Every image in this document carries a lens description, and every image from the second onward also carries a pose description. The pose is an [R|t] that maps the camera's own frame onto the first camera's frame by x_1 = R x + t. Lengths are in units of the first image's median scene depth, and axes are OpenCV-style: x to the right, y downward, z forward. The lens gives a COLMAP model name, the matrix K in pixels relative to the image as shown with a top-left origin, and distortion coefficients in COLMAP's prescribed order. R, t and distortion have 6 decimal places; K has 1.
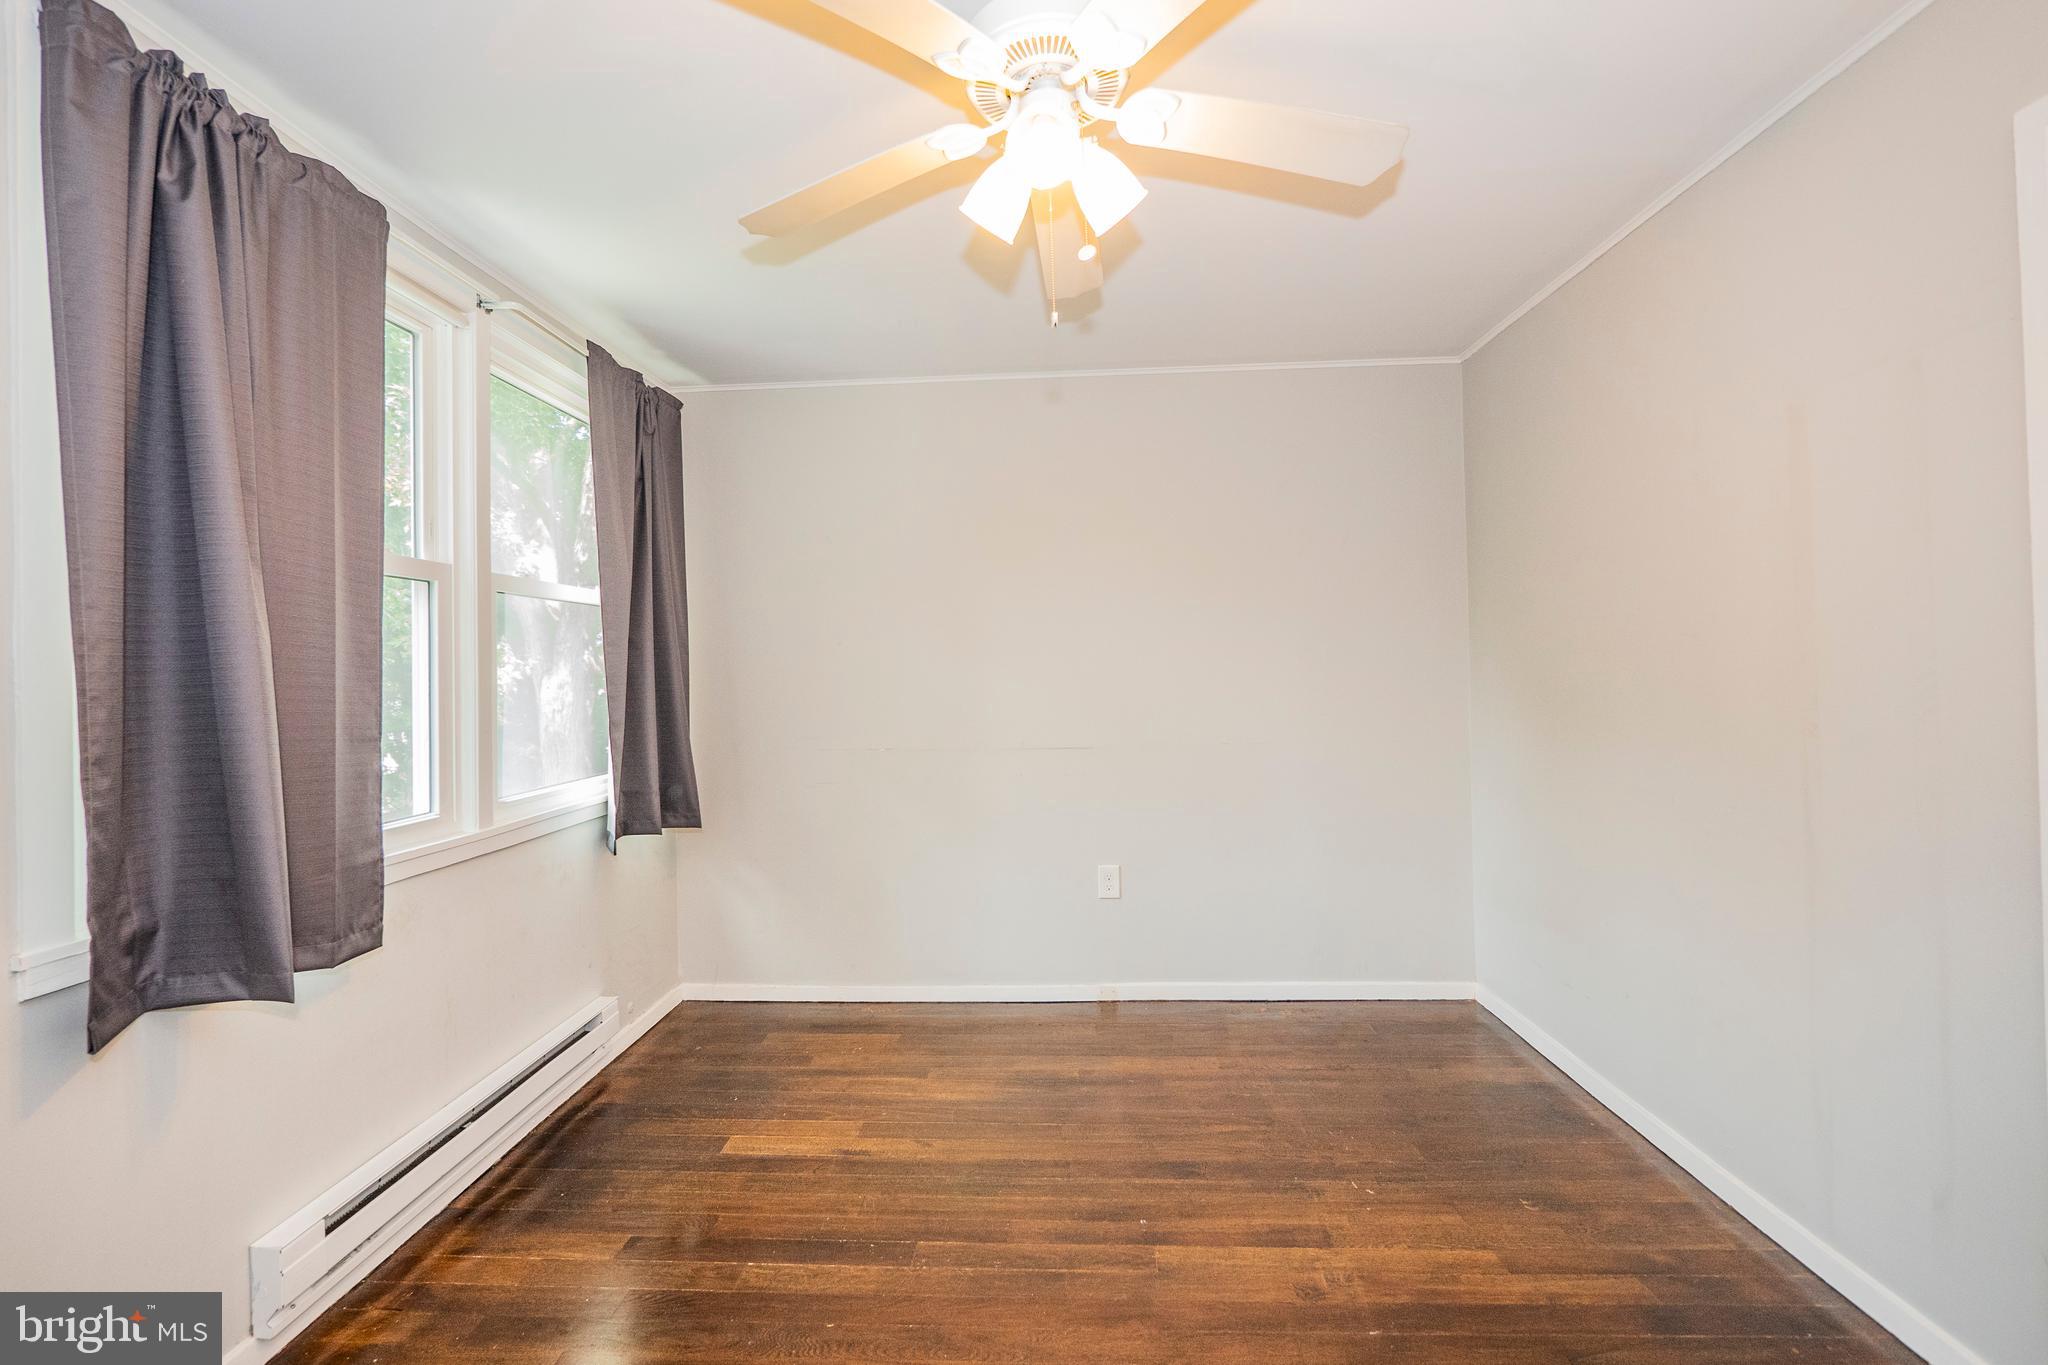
lens RADIAL K [[863.6, 0, 1014.3], [0, 863.6, 666.9], [0, 0, 1]] dist [-0.009352, 0.002731]
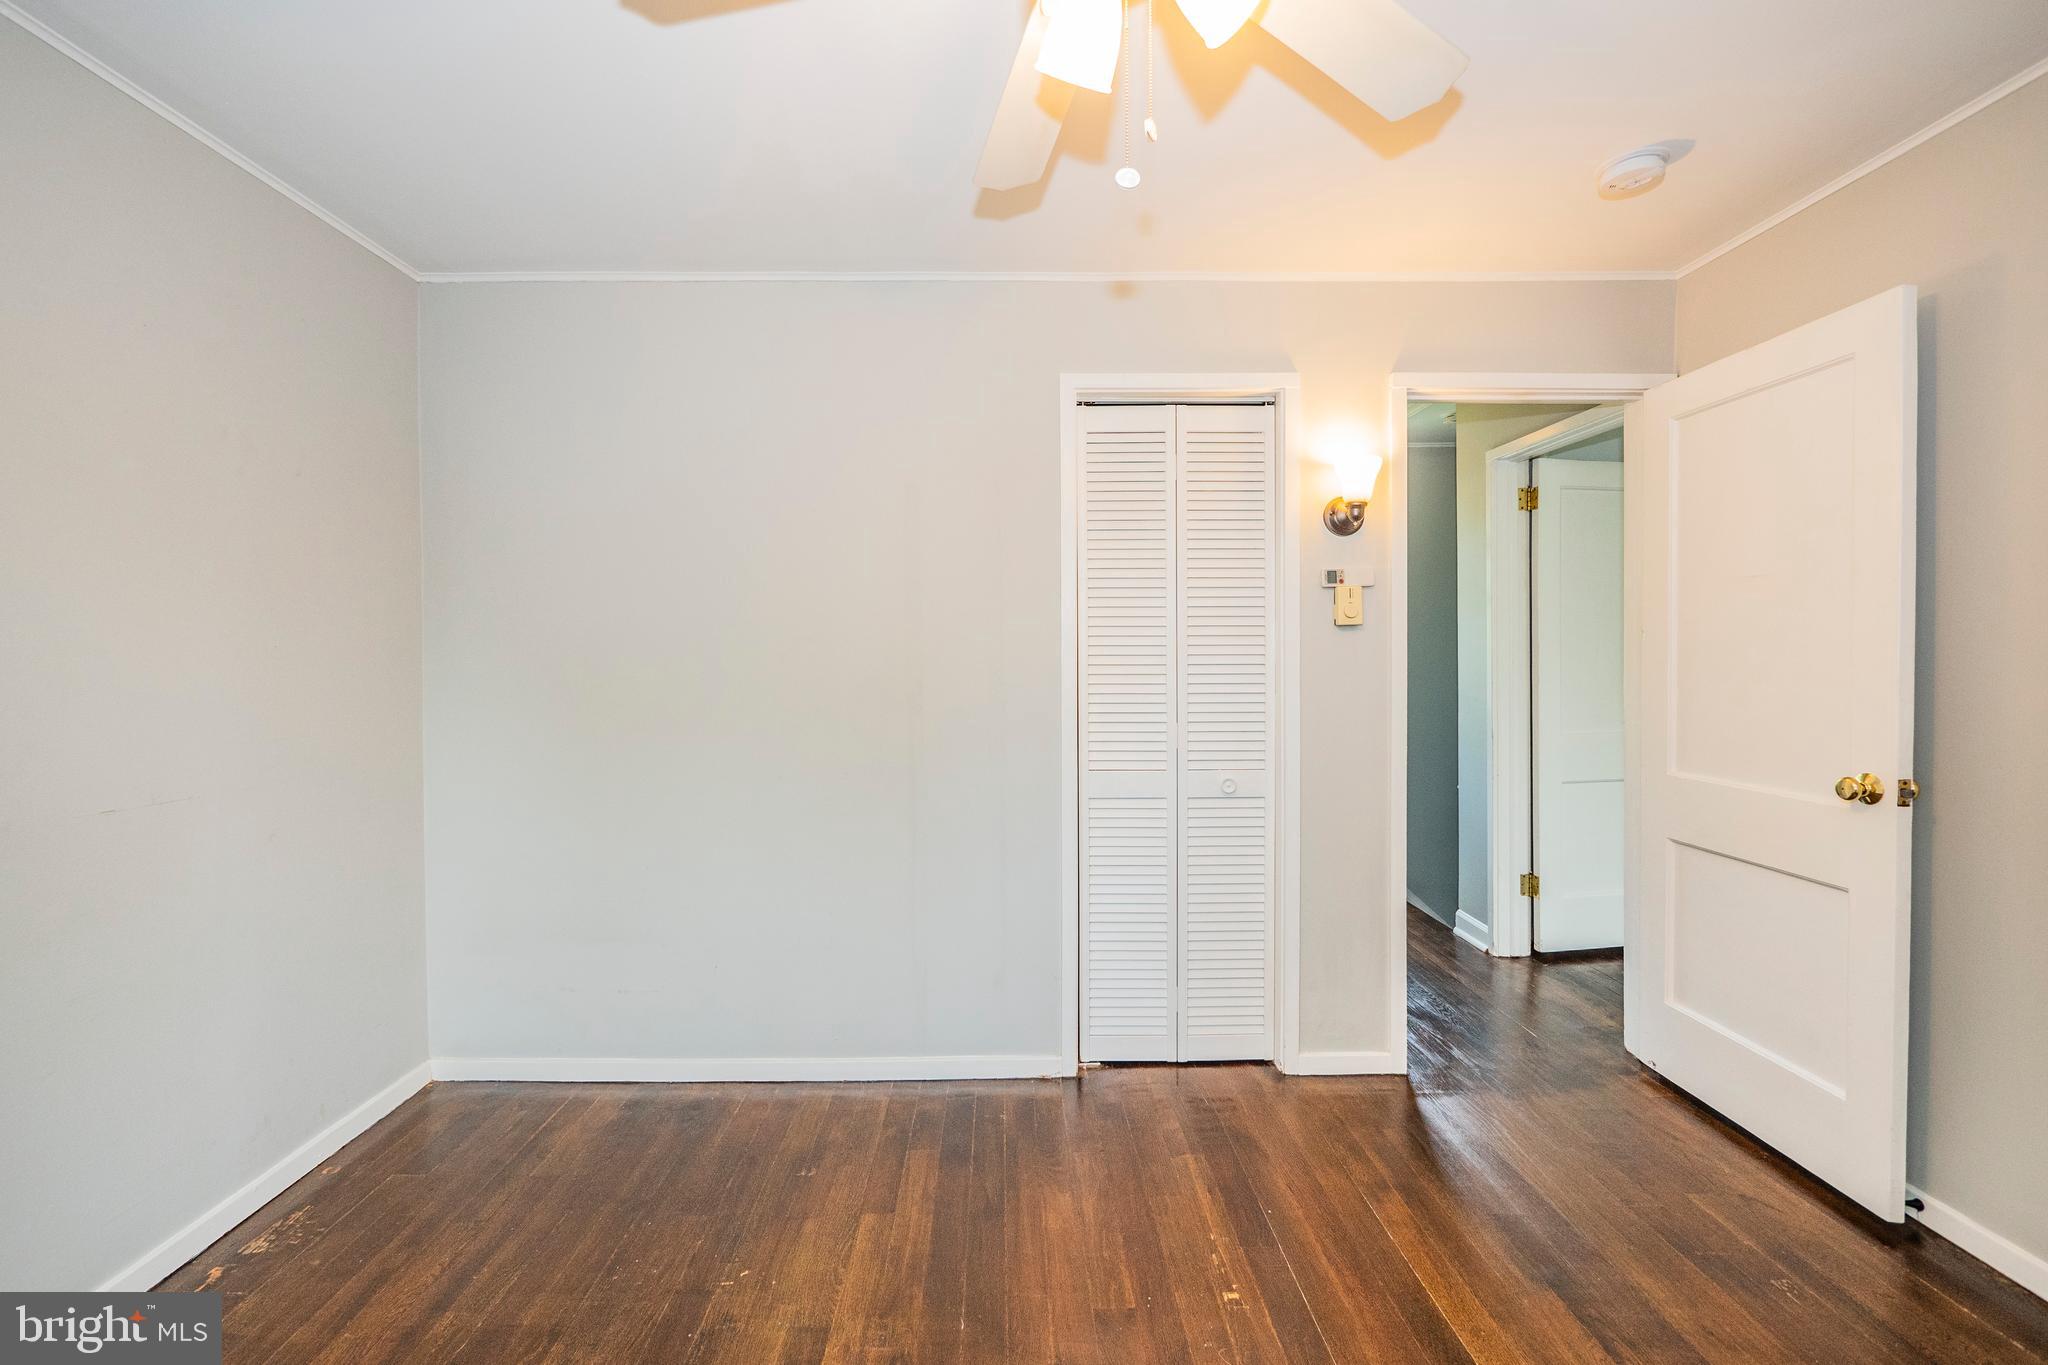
lens RADIAL K [[863.6, 0, 1014.3], [0, 863.6, 666.9], [0, 0, 1]] dist [-0.009352, 0.002731]
pose [[-0.061208, 0.011016, 0.998064, -0.410465], [0.001255, 0.999939, -0.010960, 0.013573], [-0.998124, 0.000581, -0.061219, 0.692278]]
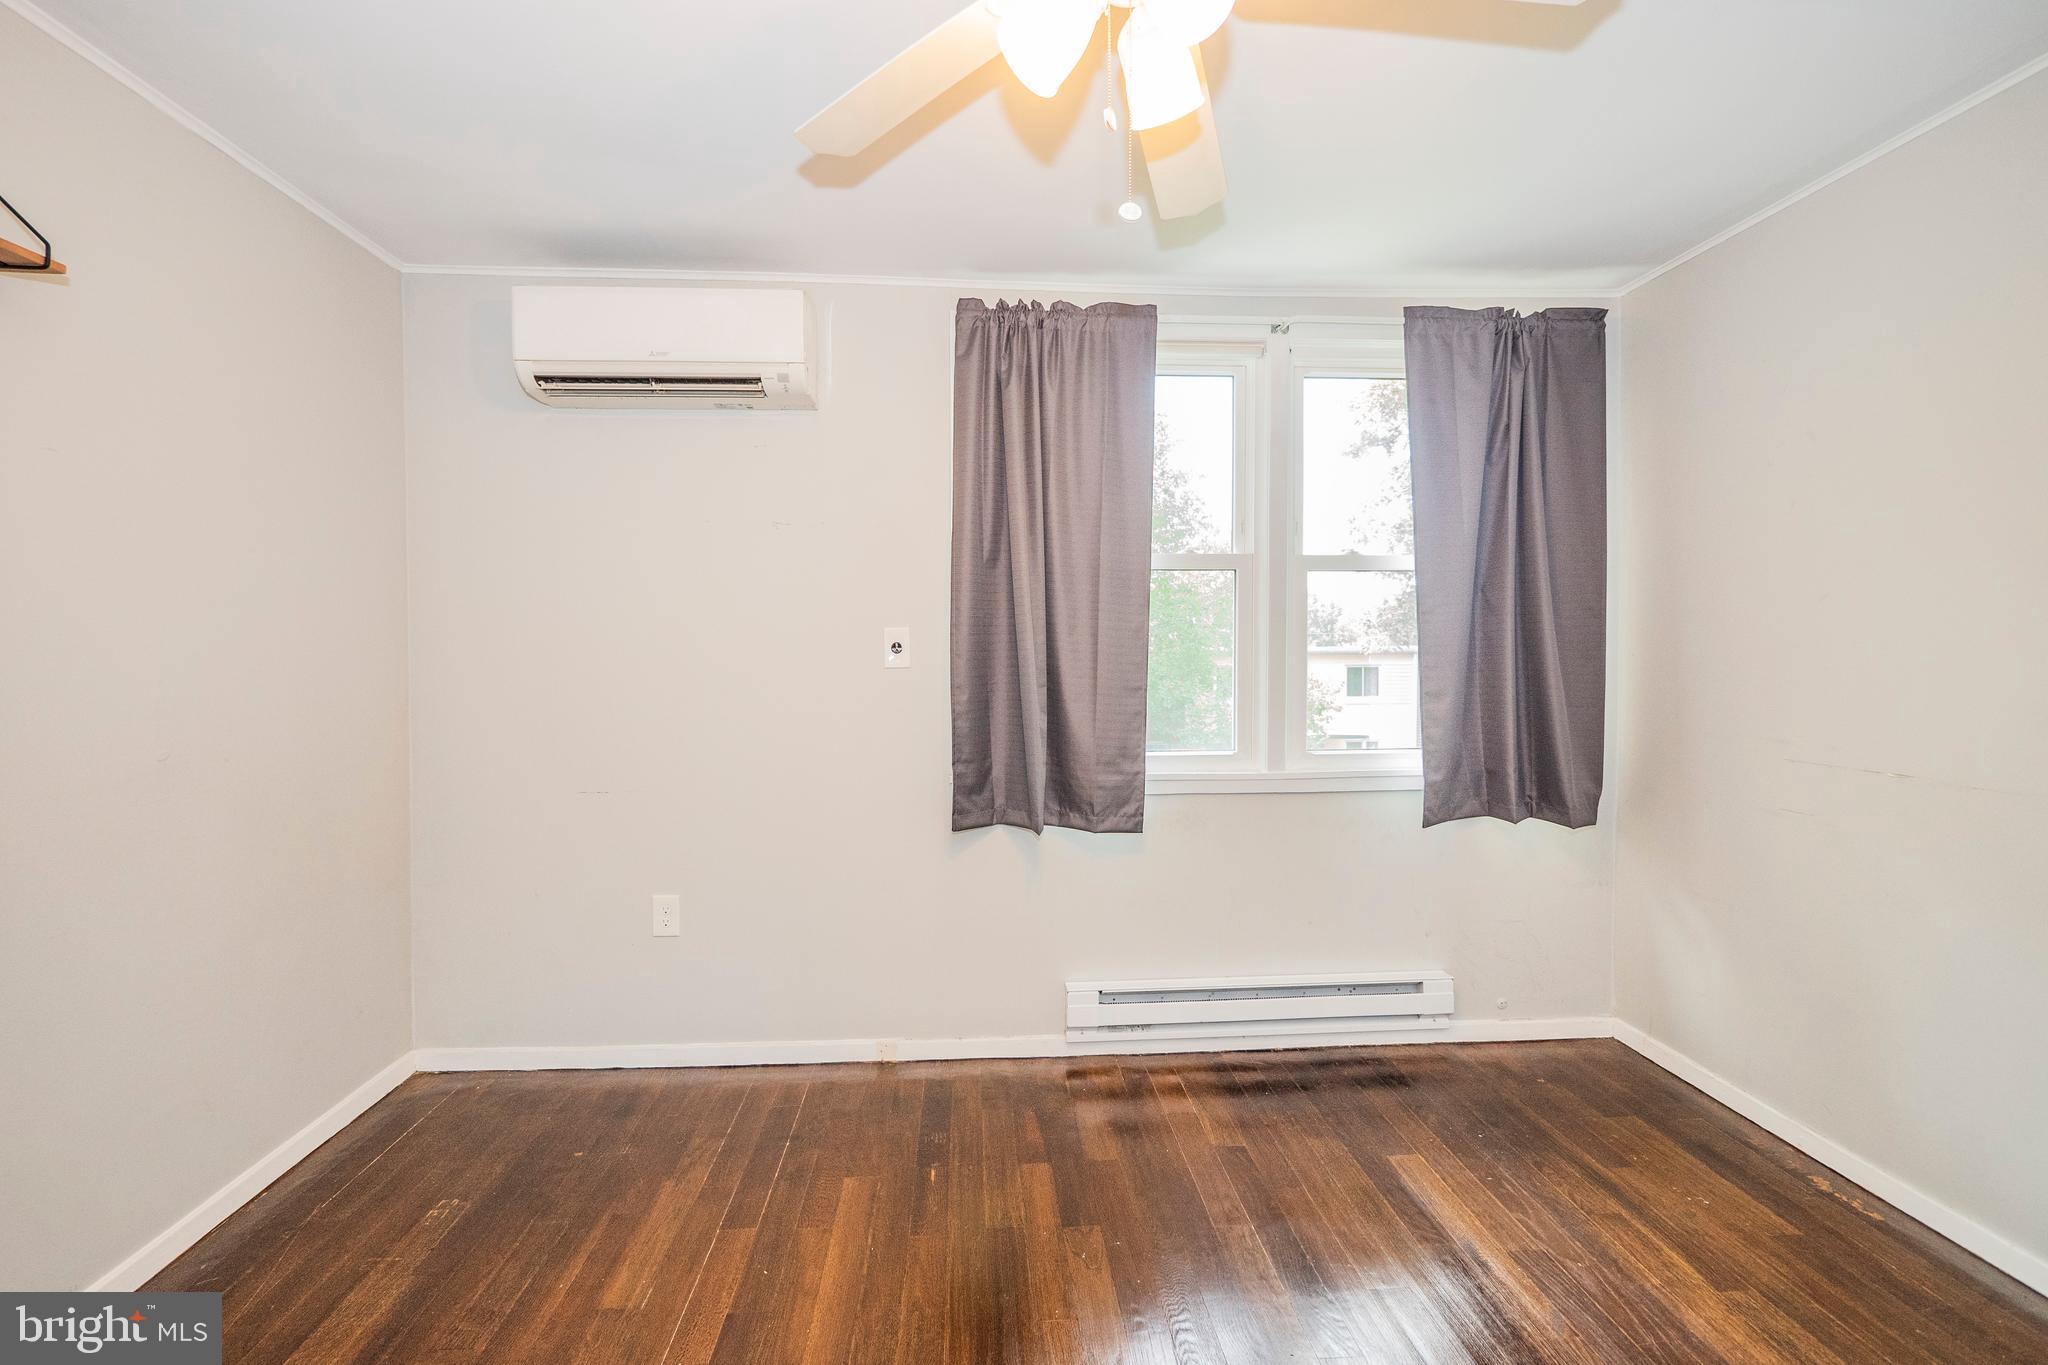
lens RADIAL K [[863.6, 0, 1014.3], [0, 863.6, 666.9], [0, 0, 1]] dist [-0.009352, 0.002731]
pose [[0.110723, 0.038885, -0.993090, 0.509696], [0.006933, 0.999180, 0.039896, -0.008257], [0.993827, -0.011303, 0.110362, 0.483875]]
